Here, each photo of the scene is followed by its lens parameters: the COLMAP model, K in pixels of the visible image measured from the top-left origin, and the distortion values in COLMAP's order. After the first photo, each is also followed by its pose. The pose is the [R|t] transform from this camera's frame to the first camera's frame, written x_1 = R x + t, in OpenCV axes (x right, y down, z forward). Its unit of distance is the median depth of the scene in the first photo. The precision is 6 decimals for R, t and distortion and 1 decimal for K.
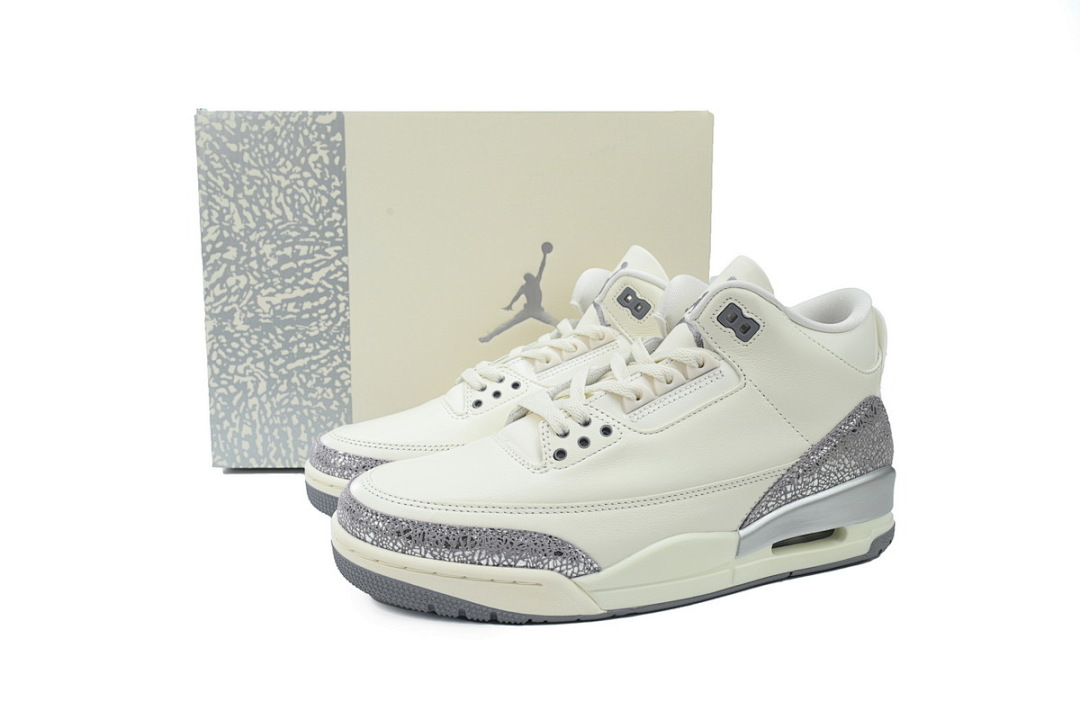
lens RADIAL K [[858.6, 0, 540.0], [0, 858.6, 358.4], [0, 0, 1]] dist [-0.009874, -0.009800]
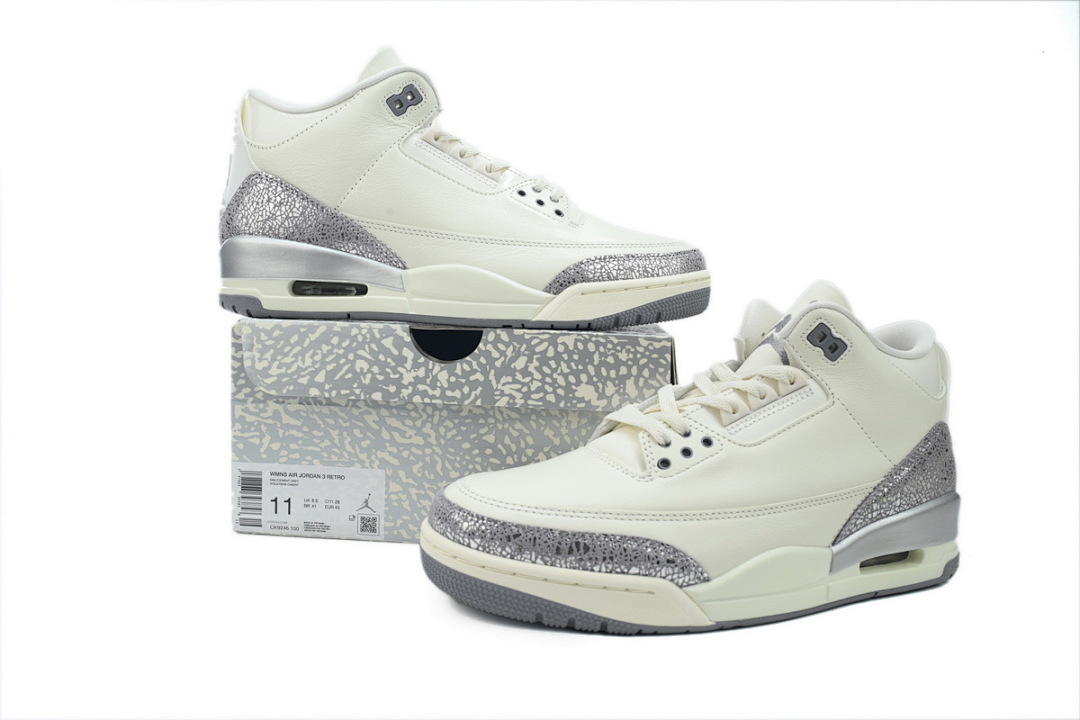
lens RADIAL K [[858.6, 0, 540.1], [0, 858.6, 360.8], [0, 0, 1]] dist [-0.009874, -0.009800]
pose [[0.995326, 0.035213, 0.089924, -0.206805], [-0.026496, 0.994994, -0.096356, 0.090524], [-0.092867, 0.093523, 0.991277, 0.017802]]
